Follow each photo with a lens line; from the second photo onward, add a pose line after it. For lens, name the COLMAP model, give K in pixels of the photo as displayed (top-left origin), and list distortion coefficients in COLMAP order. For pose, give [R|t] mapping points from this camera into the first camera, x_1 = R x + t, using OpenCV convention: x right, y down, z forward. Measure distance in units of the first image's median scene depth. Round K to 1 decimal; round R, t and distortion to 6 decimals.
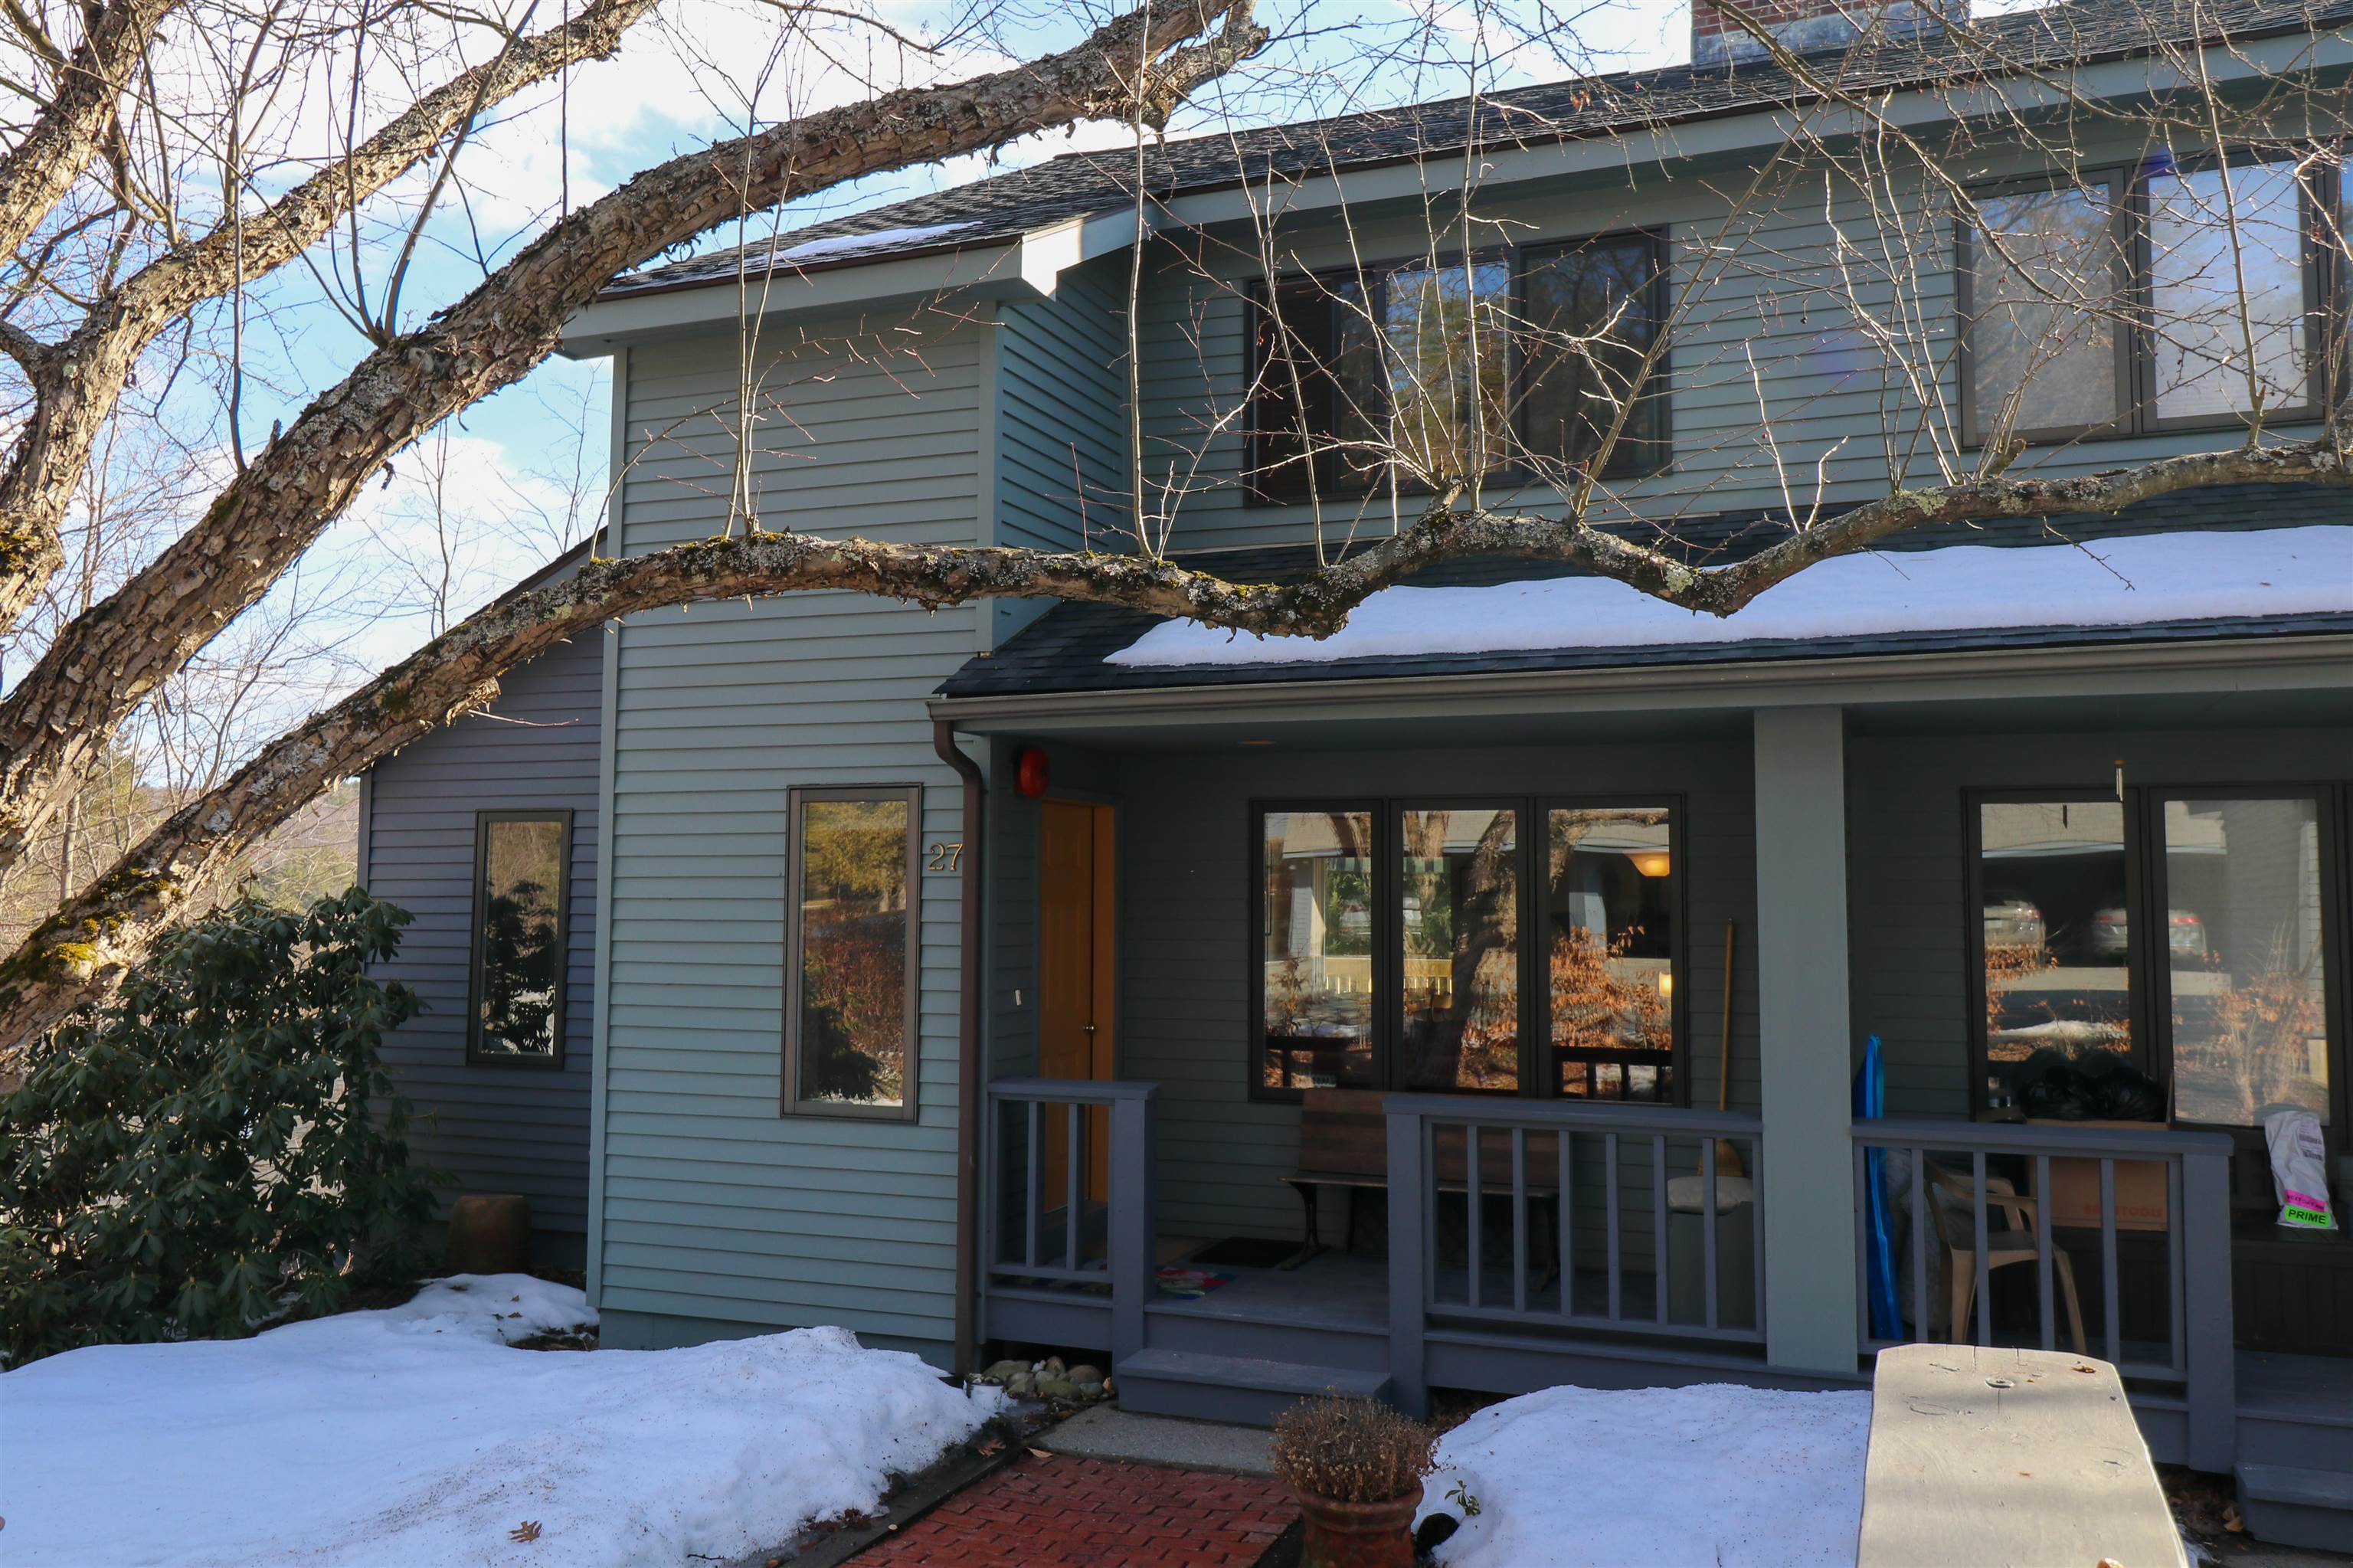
lens RADIAL K [[1885.8, 0, 1173.6], [0, 1885.8, 761.3], [0, 0, 1]] dist [0.000981, 0.000754]
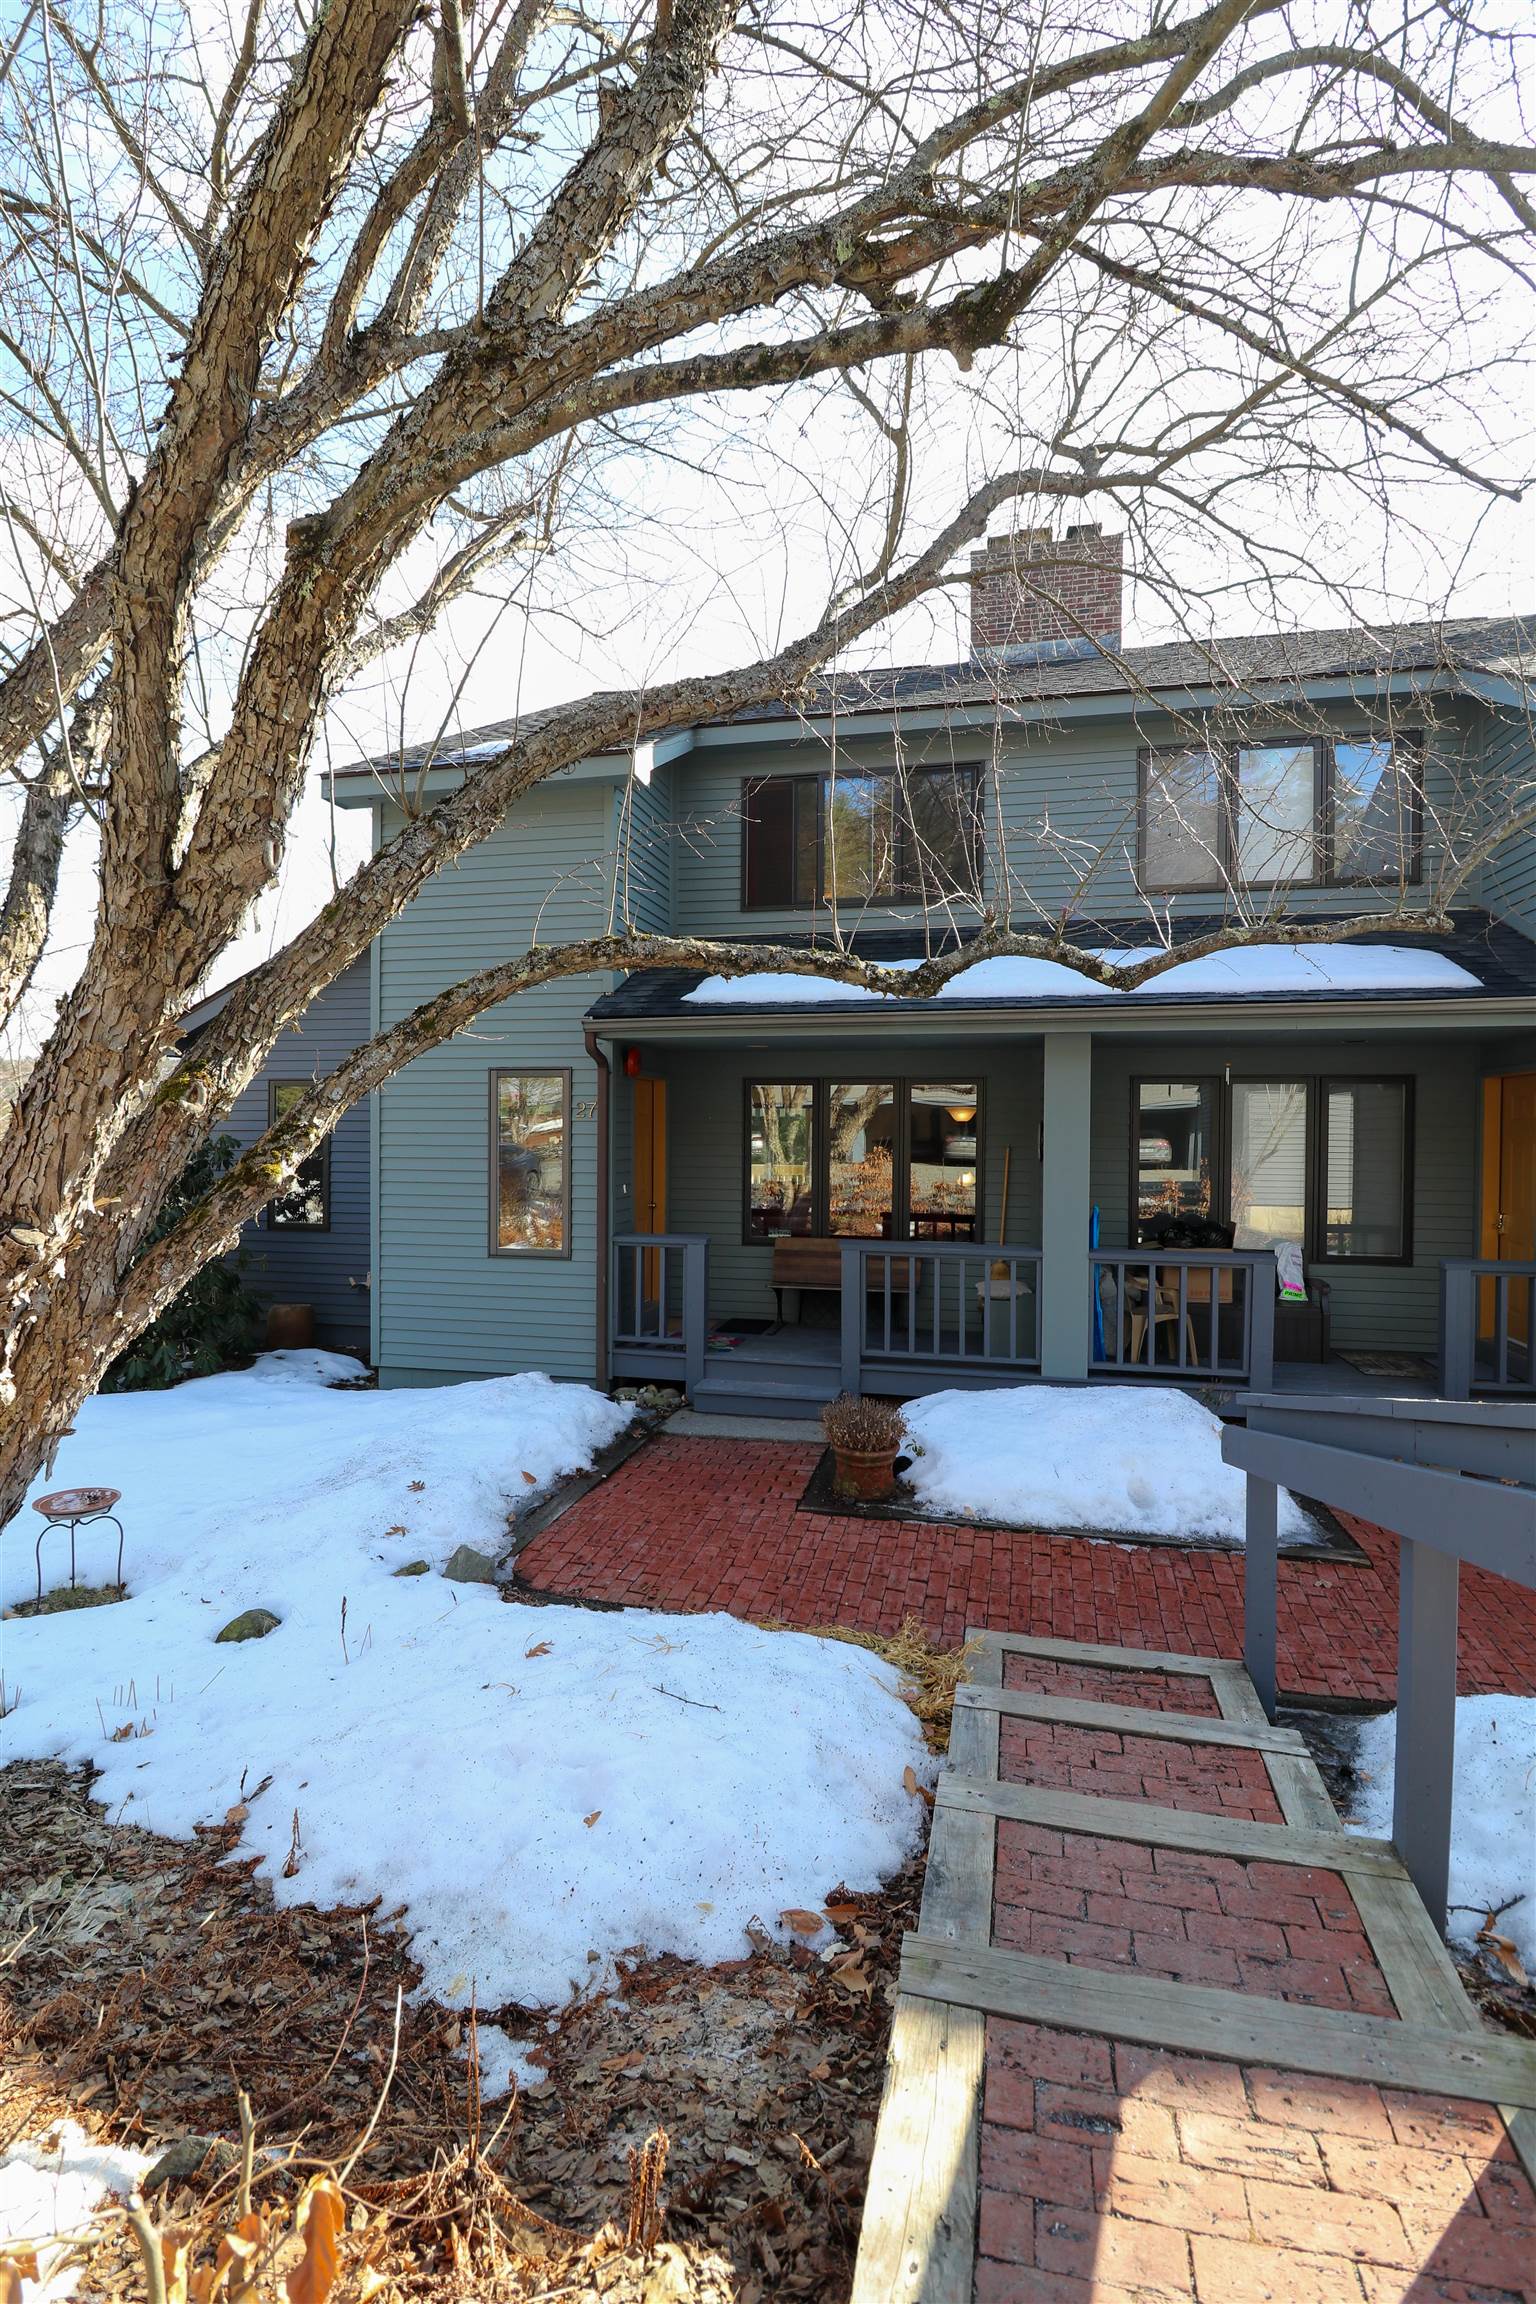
lens RADIAL K [[1075.7, 0, 768.0], [0, 1075.7, 1152.0], [0, 0, 1]] dist [-0.001322, -0.011681]
pose [[0.989747, -0.001245, 0.142824, -0.103713], [-0.012029, 0.995683, 0.092036, -0.004618], [-0.142322, -0.092810, 0.985460, -0.017830]]
